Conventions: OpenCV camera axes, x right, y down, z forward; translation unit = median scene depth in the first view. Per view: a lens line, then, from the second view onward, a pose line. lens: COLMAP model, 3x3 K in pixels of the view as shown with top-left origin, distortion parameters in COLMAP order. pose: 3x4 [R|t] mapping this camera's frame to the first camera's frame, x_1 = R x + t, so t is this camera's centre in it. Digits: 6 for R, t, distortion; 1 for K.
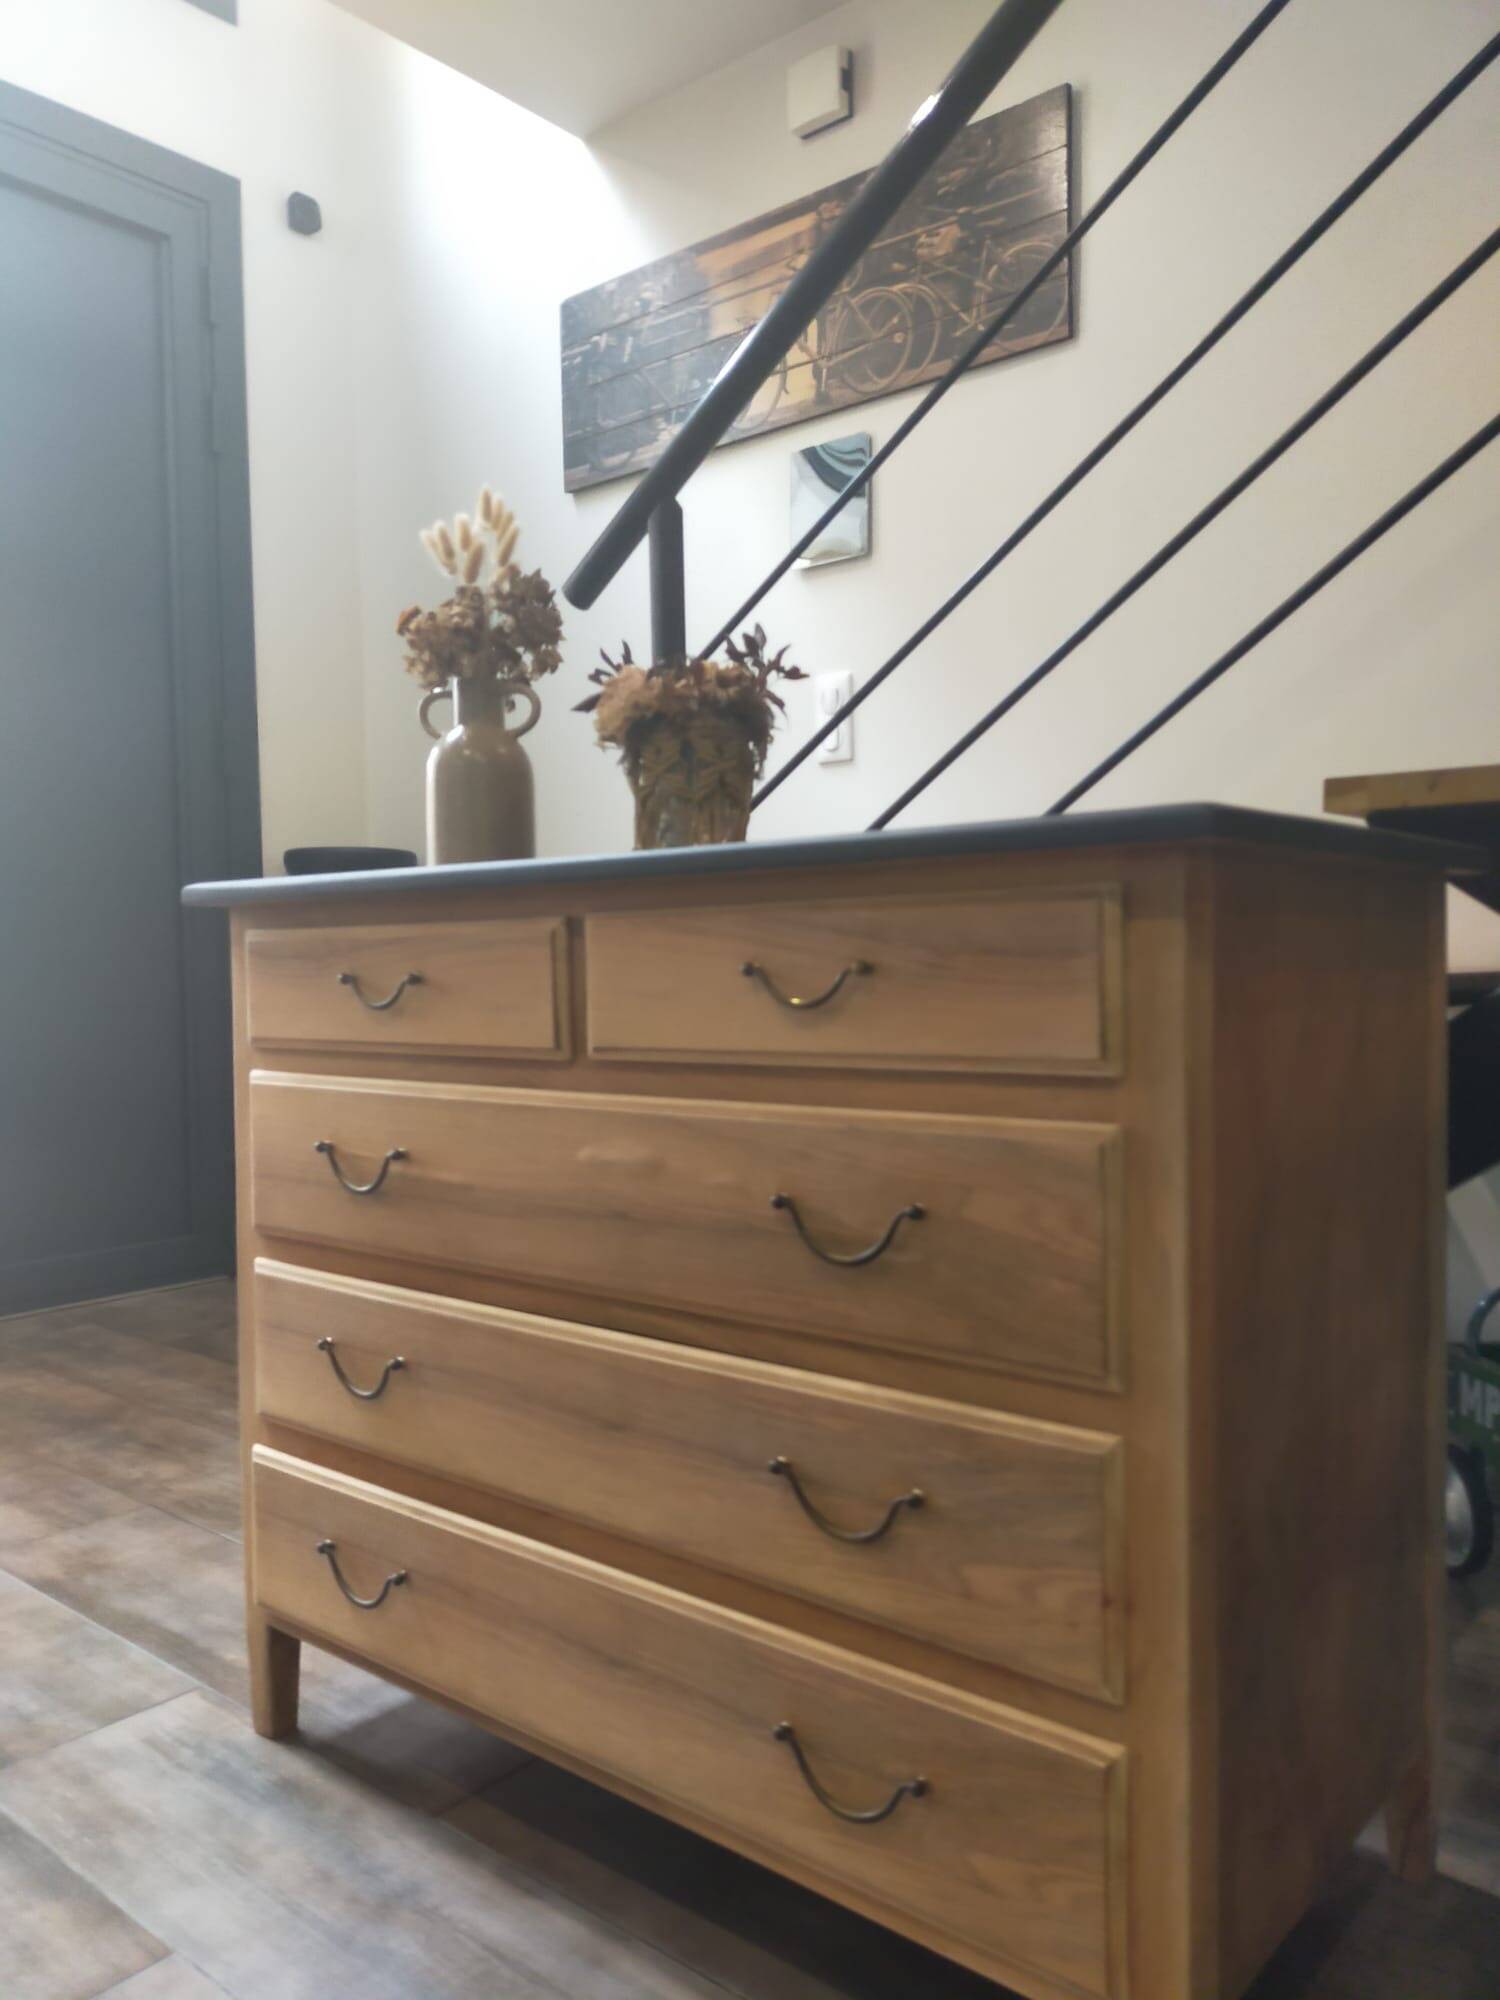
lens RADIAL K [[1544.0, 0, 721.8], [0, 1544.0, 1020.3], [0, 0, 1]] dist [0.041508, -0.045230]
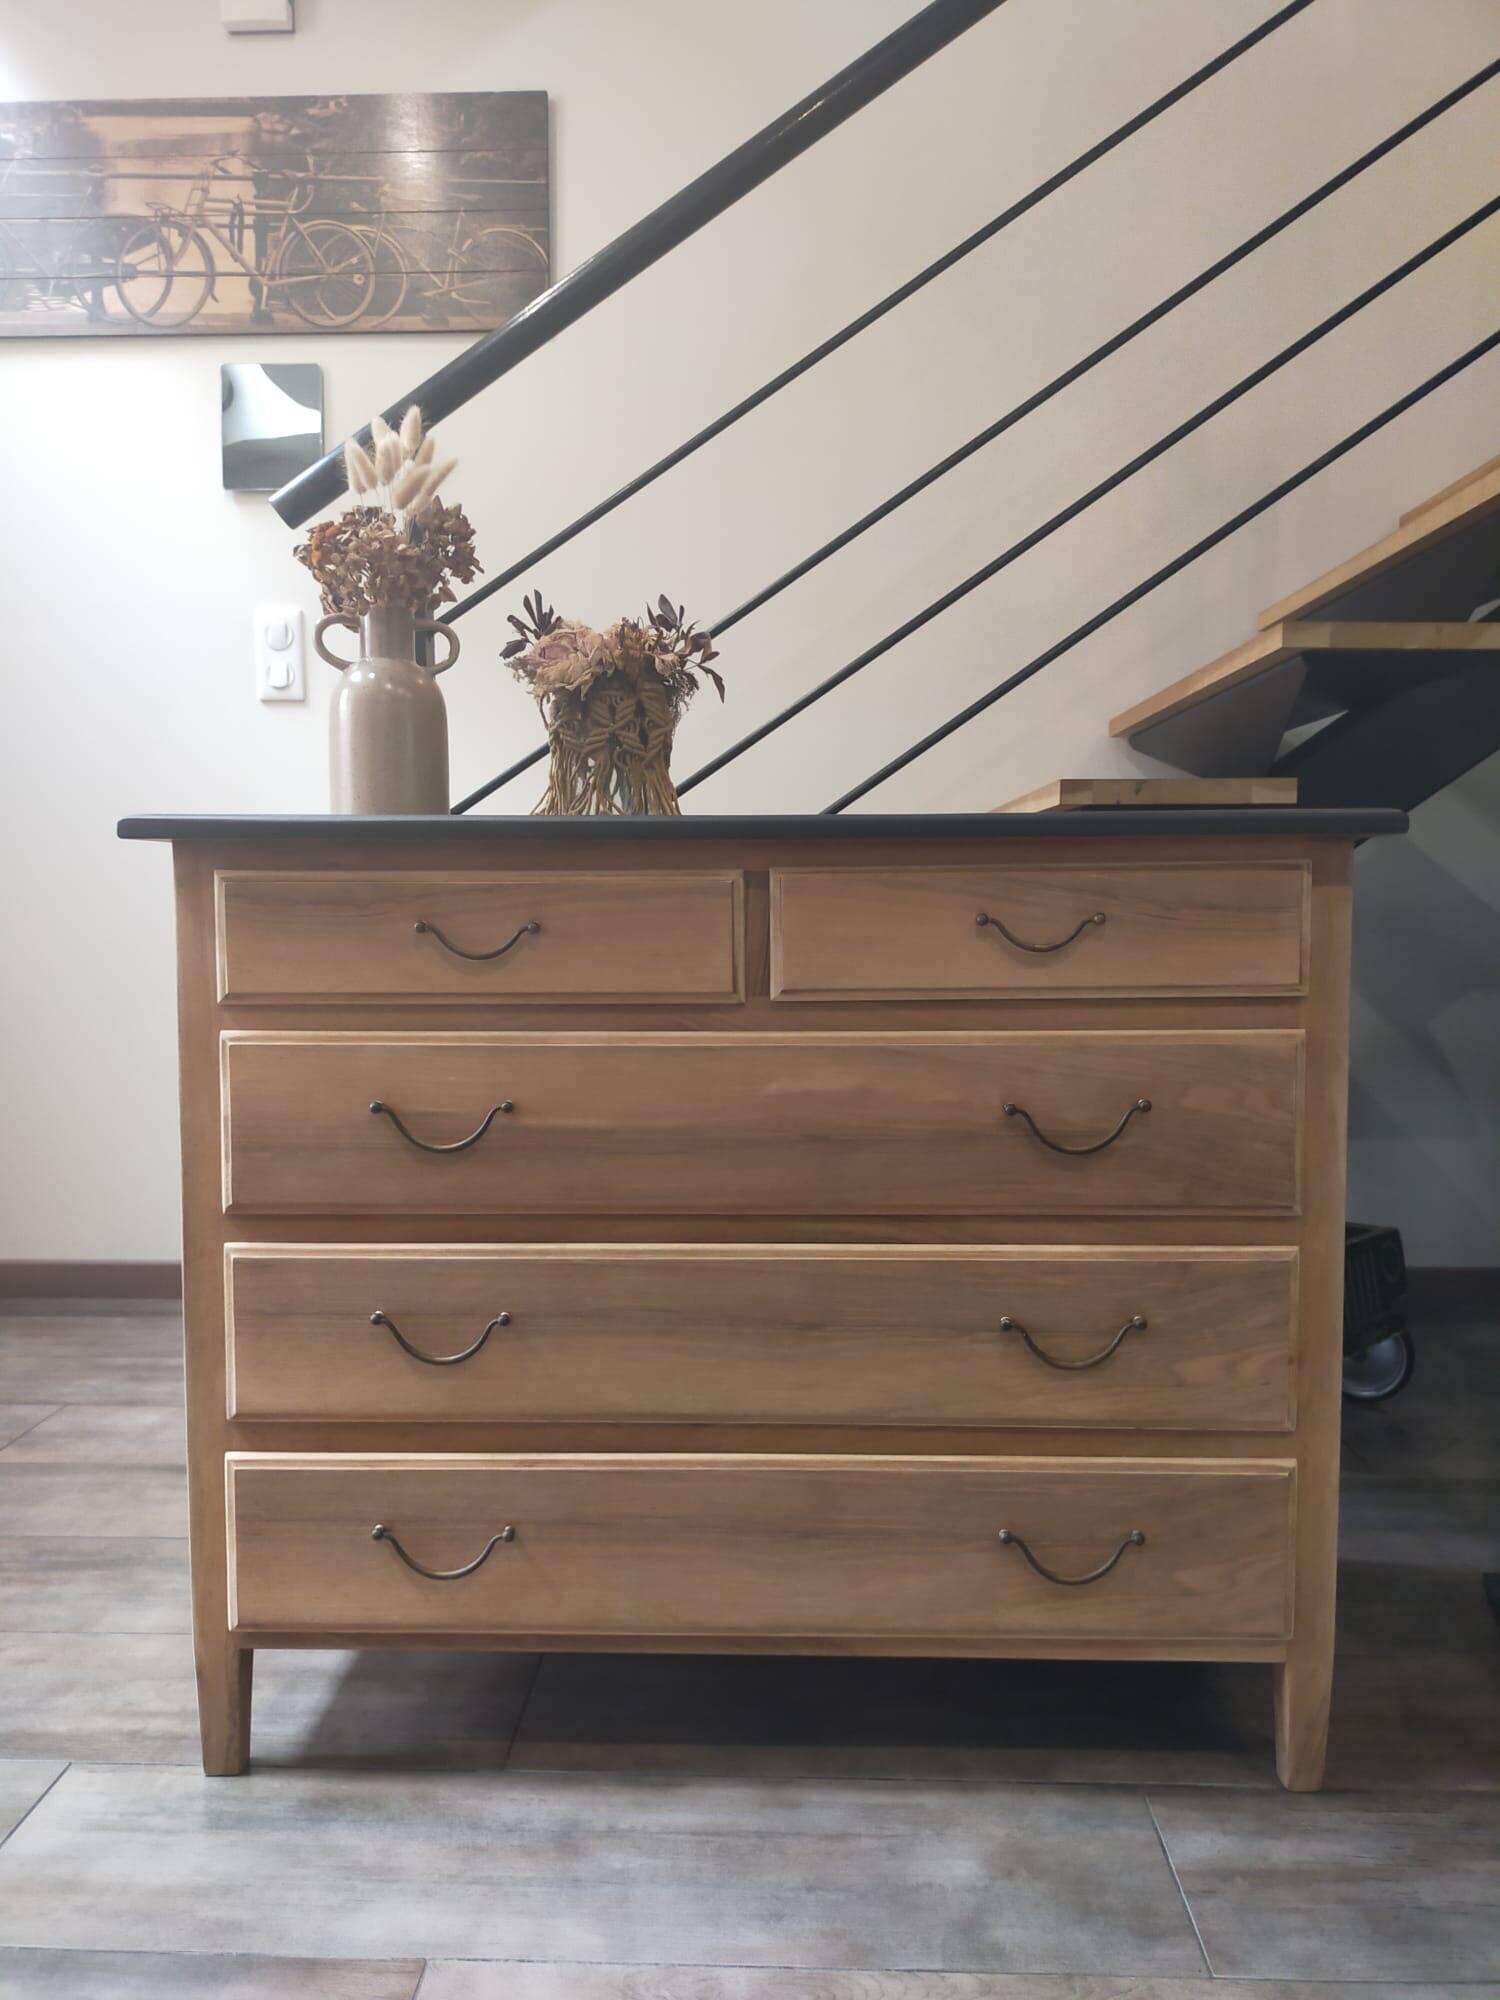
lens RADIAL K [[1544.0, 0, 742.8], [0, 1544.0, 1013.6], [0, 0, 1]] dist [0.041508, -0.045230]
pose [[0.773689, -0.034393, 0.632632, -0.737099], [0.016608, 0.999283, 0.034016, -0.003190], [-0.633348, -0.015811, 0.773705, 0.151855]]
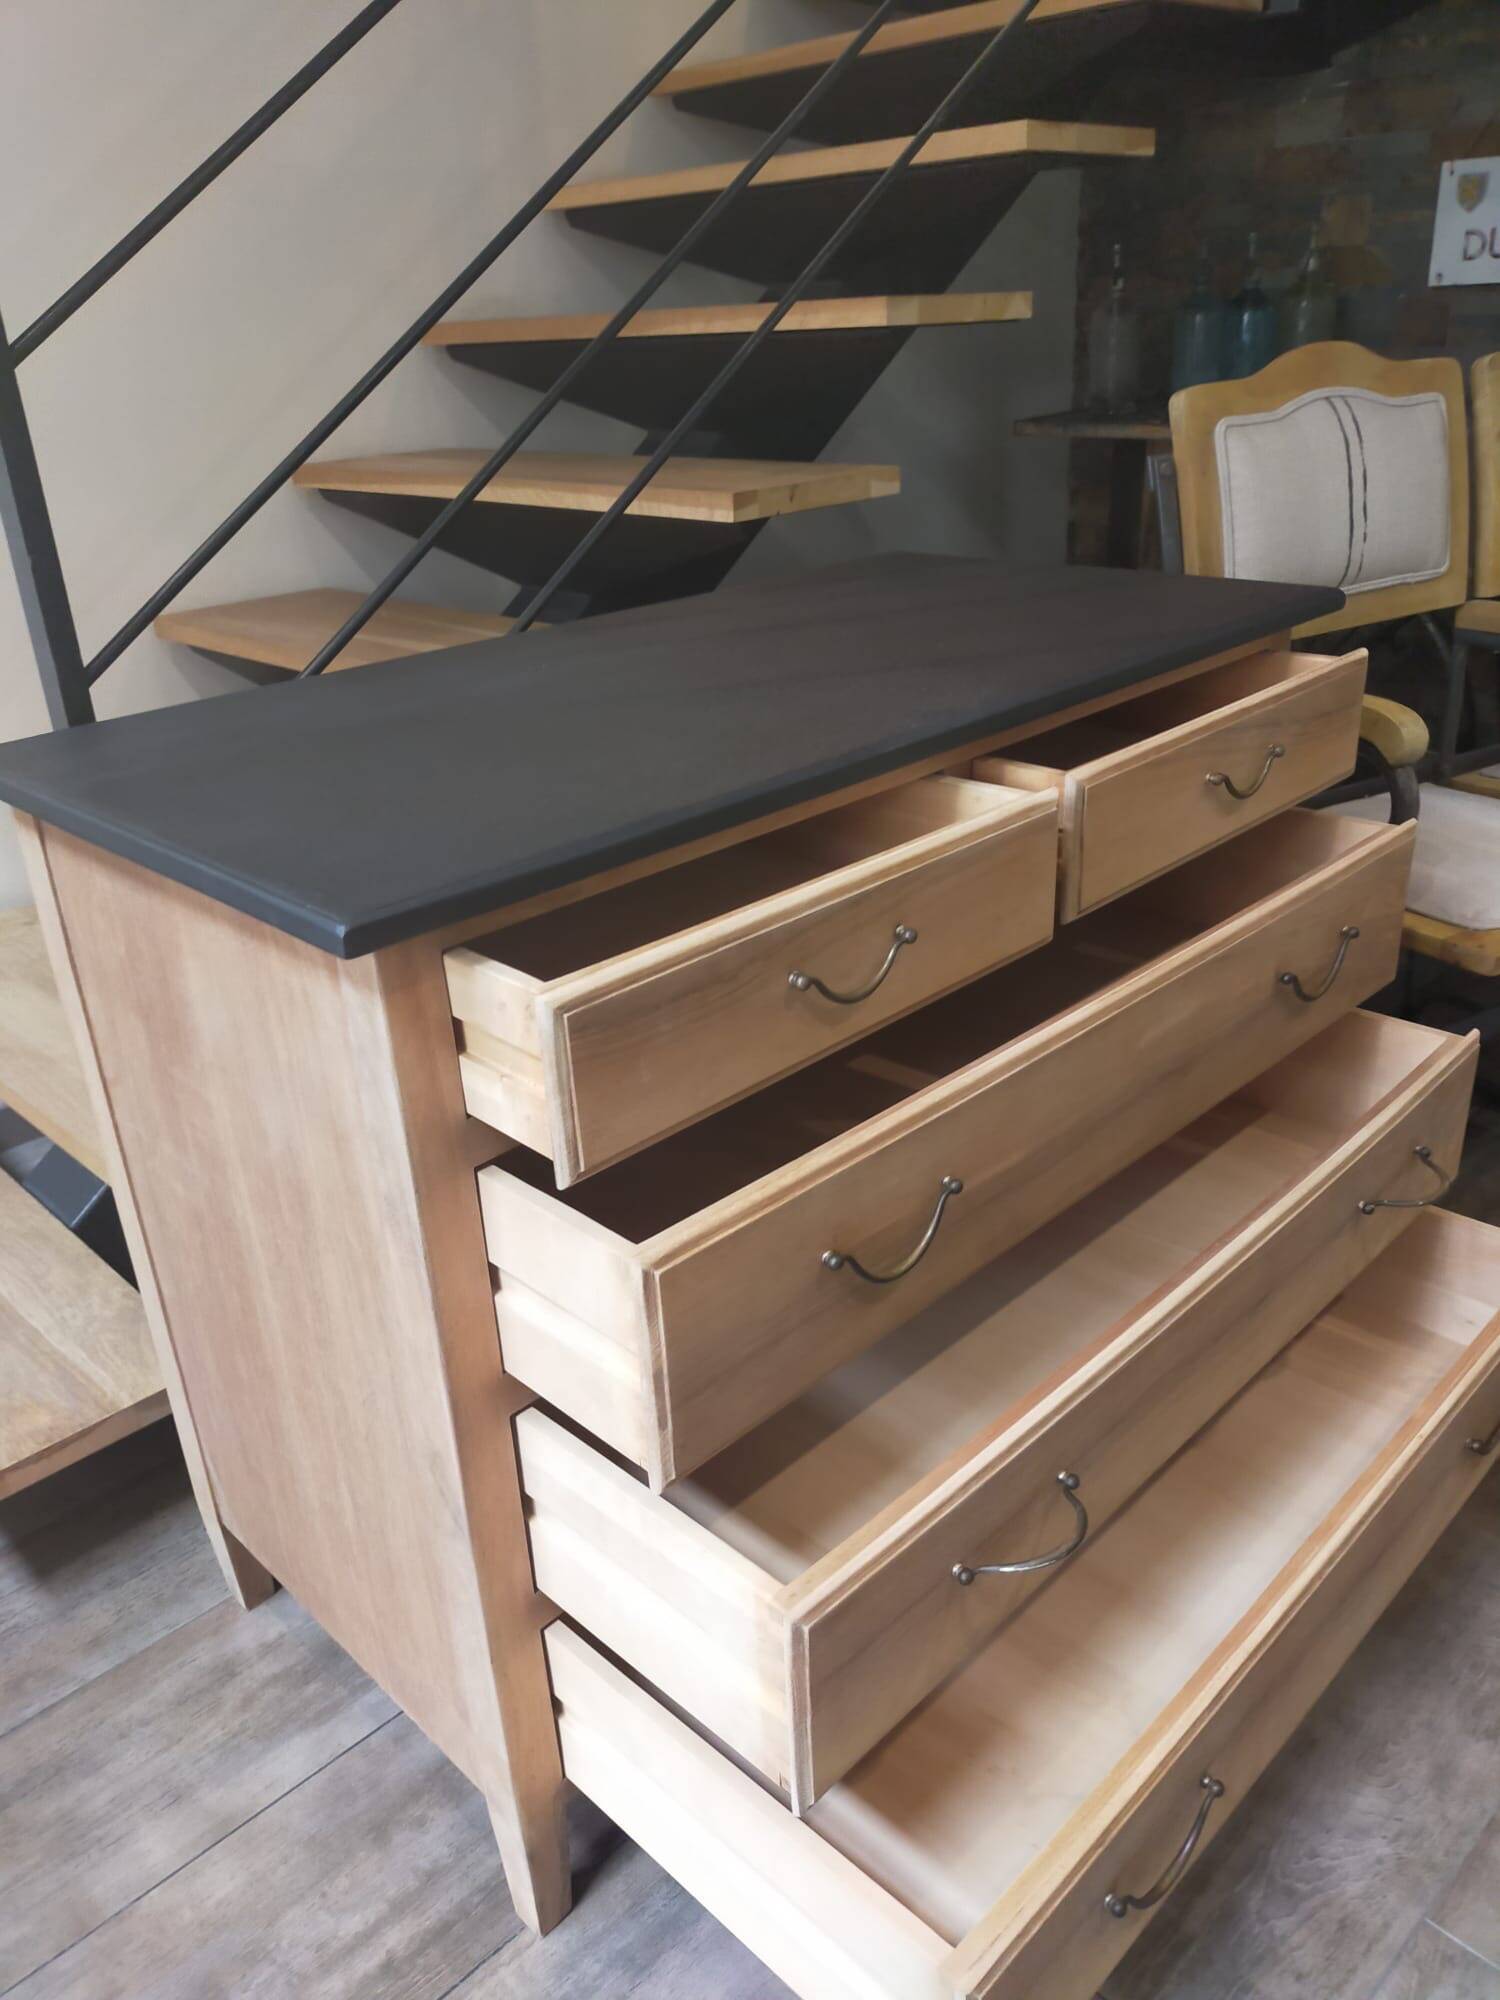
lens RADIAL K [[1544.0, 0, 772.9], [0, 1544.0, 1026.3], [0, 0, 1]] dist [0.041508, -0.045230]
pose [[0.059055, -0.420154, 0.905529, -0.959102], [0.084293, 0.905972, 0.414862, -0.302826], [-0.994690, 0.051830, 0.088918, 0.964596]]
